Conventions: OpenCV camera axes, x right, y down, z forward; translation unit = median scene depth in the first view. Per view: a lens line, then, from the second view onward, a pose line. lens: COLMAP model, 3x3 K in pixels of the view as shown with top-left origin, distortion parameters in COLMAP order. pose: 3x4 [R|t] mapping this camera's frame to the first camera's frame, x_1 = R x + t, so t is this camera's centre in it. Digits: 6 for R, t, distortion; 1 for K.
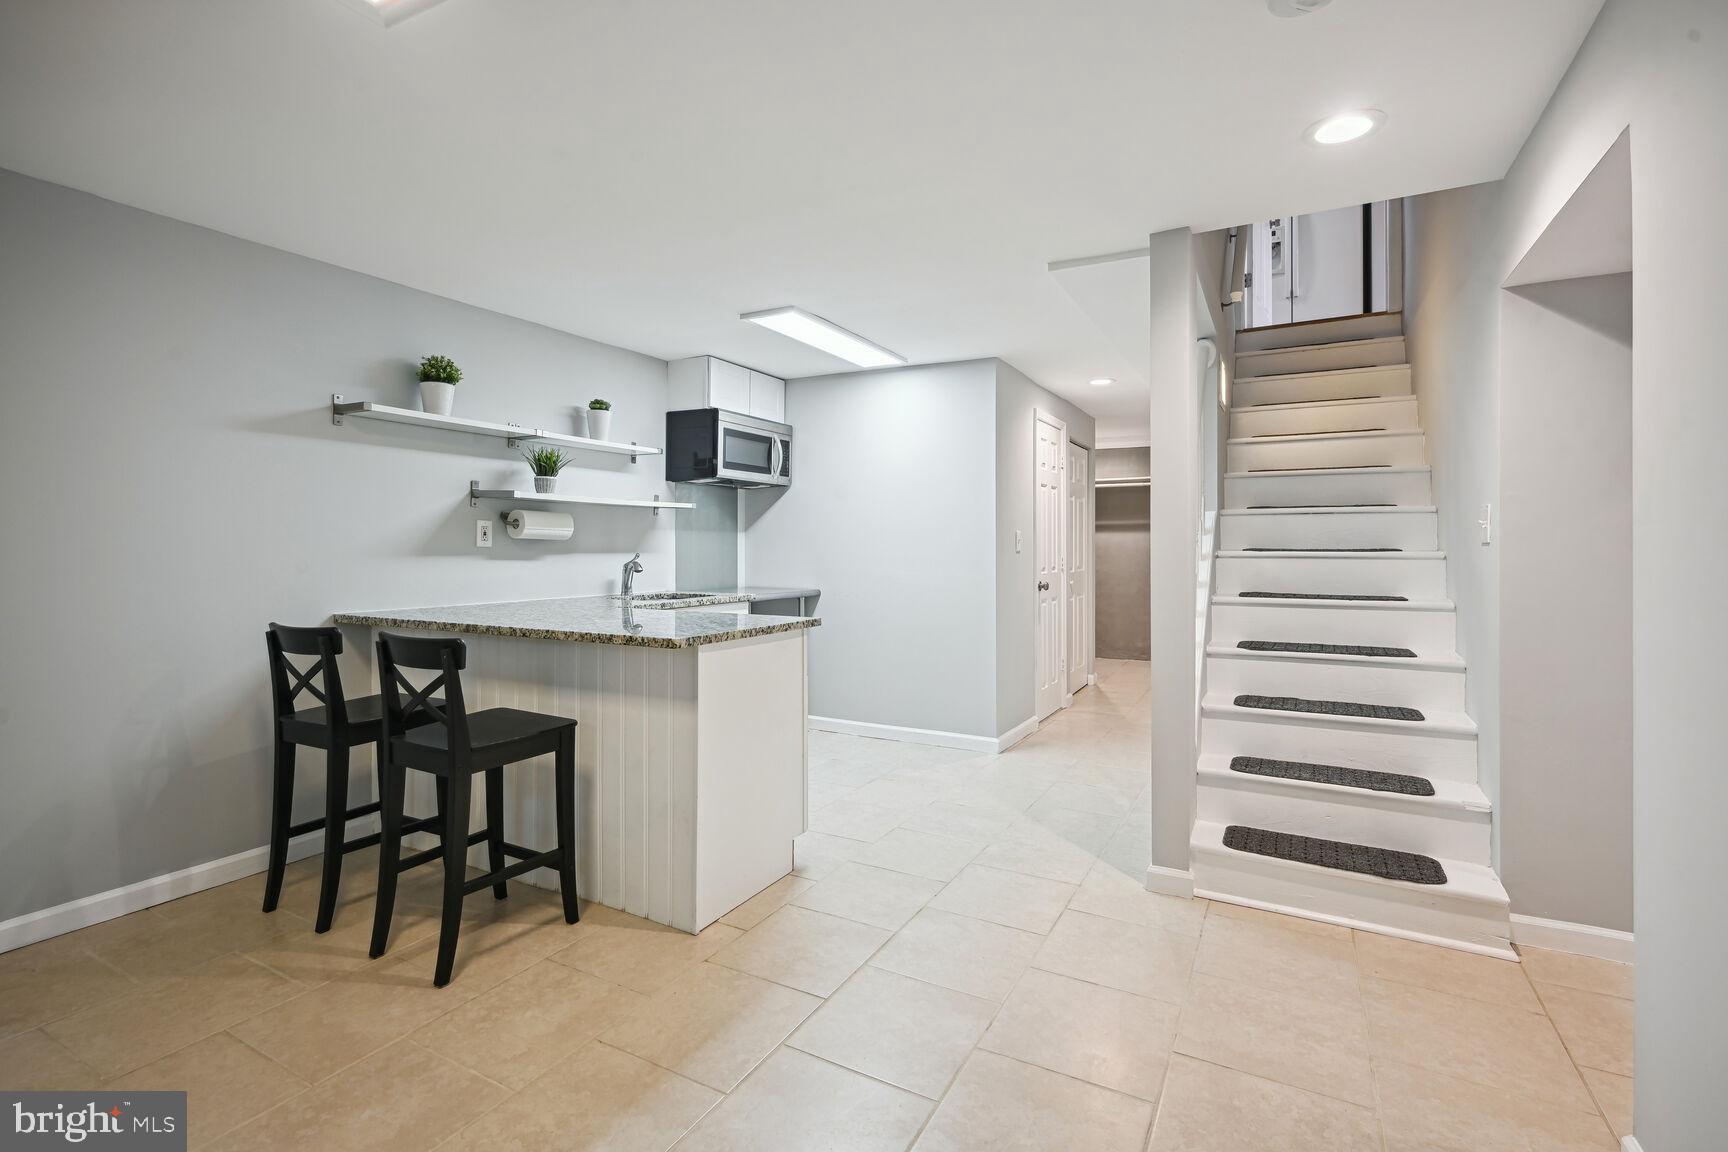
lens RADIAL K [[786.6, 0, 867.7], [0, 786.6, 562.7], [0, 0, 1]] dist [0.000782, -0.000007]
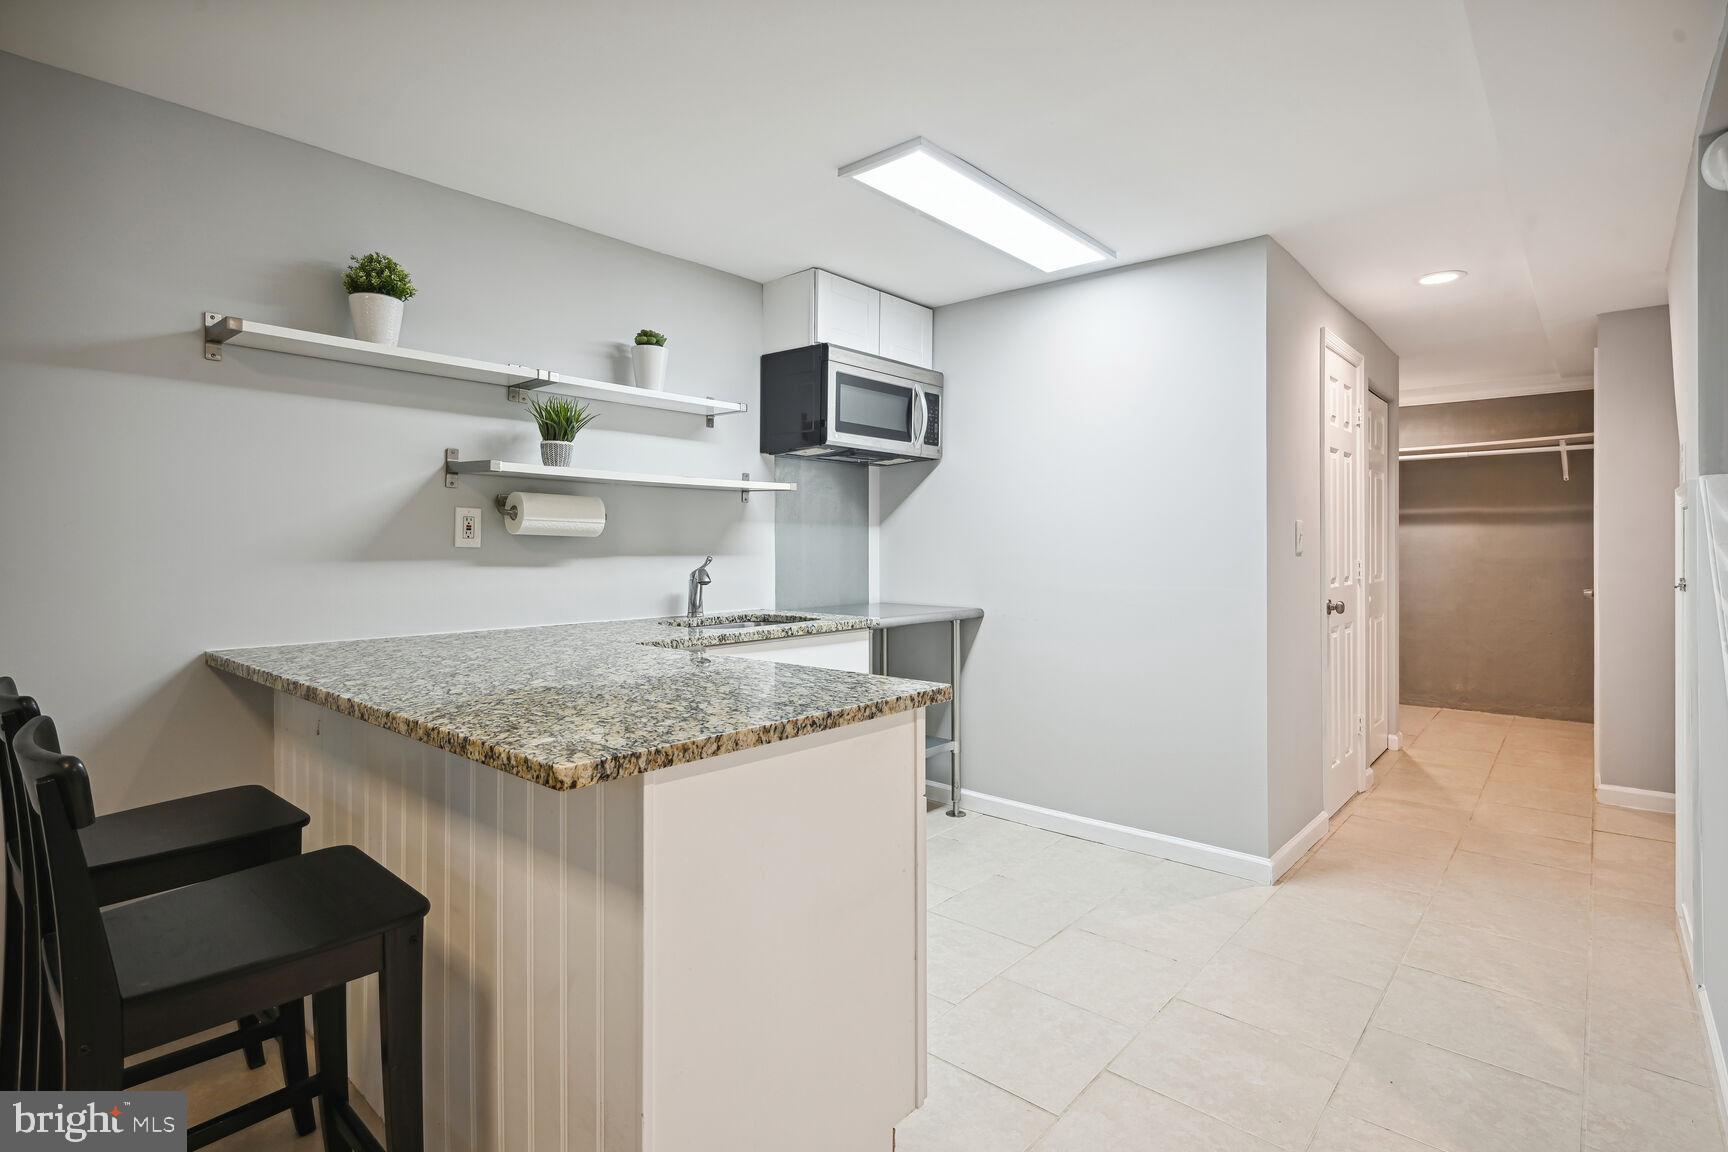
lens RADIAL K [[801.3, 0, 881.0], [0, 801.3, 554.2], [0, 0, 1]] dist [-0.002452, -0.000386]
pose [[0.975585, -0.000397, -0.219624, 0.006438], [-0.002418, 0.999918, -0.012549, -0.005069], [0.219611, 0.012774, 0.975504, 0.329146]]
